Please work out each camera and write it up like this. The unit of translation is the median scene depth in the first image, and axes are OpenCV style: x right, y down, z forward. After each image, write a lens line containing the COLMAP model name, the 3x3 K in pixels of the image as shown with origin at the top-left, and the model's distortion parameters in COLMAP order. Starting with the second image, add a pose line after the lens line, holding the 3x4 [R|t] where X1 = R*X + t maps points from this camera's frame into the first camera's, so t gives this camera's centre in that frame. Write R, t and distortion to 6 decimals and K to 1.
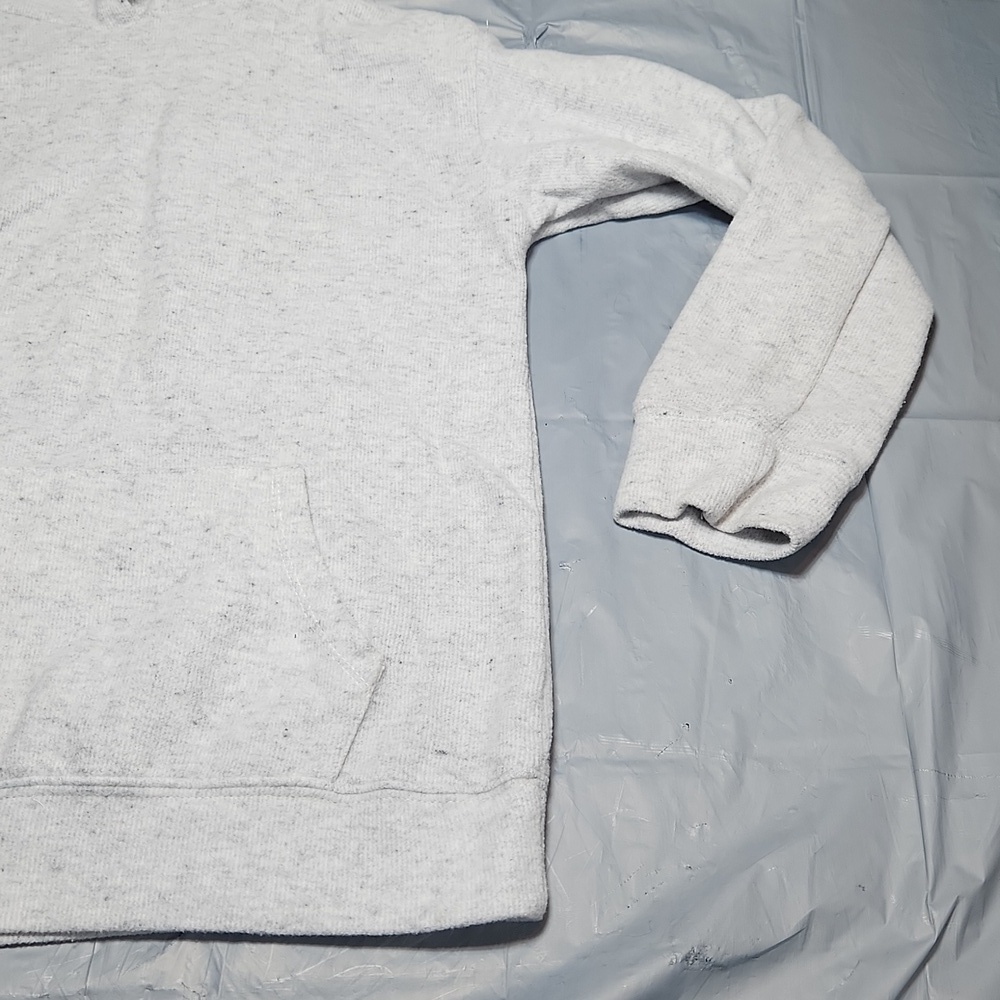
lens RADIAL K [[1484.0, 0, 495.4], [0, 1484.0, 501.6], [0, 0, 1]] dist [0.138090, -0.101420]
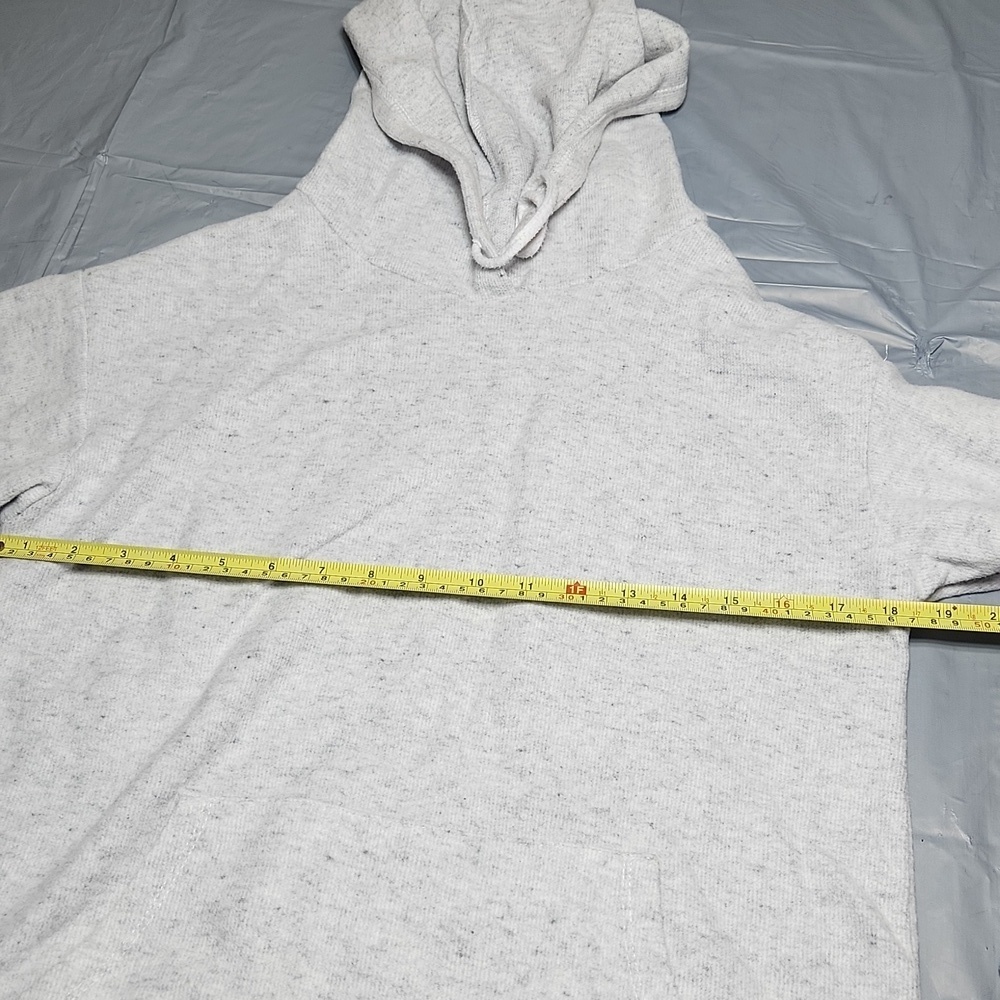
lens RADIAL K [[1484.0, 0, 495.4], [0, 1484.0, 501.6], [0, 0, 1]] dist [0.138090, -0.101420]
pose [[0.985896, 0.131456, -0.103579, -0.155650], [-0.129573, 0.991261, 0.024728, -0.246684], [0.105924, -0.010958, 0.994314, 0.054838]]
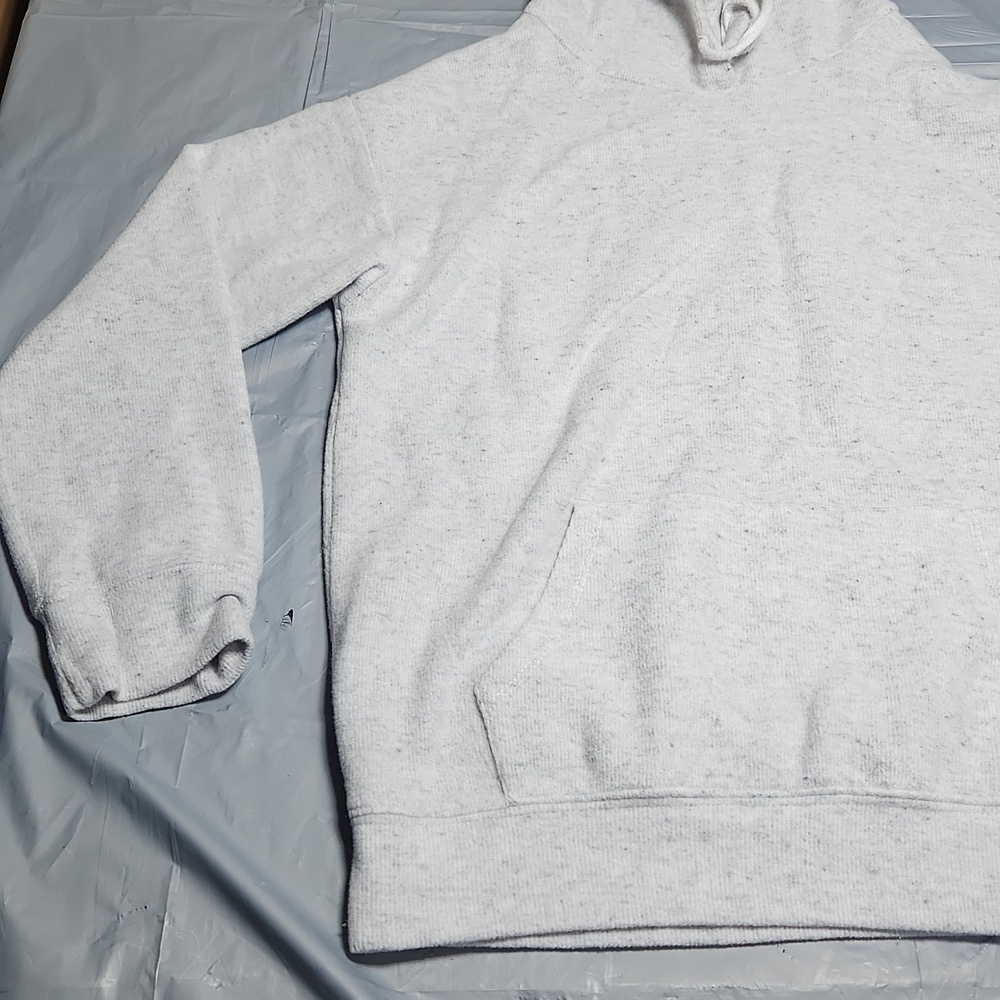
lens RADIAL K [[1484.0, 0, 495.4], [0, 1484.0, 501.6], [0, 0, 1]] dist [0.138090, -0.101420]
pose [[0.999378, 0.034642, 0.006627, -0.483137], [-0.034592, 0.999373, -0.007493, -0.008377], [-0.006882, 0.007259, 0.999950, -0.086994]]
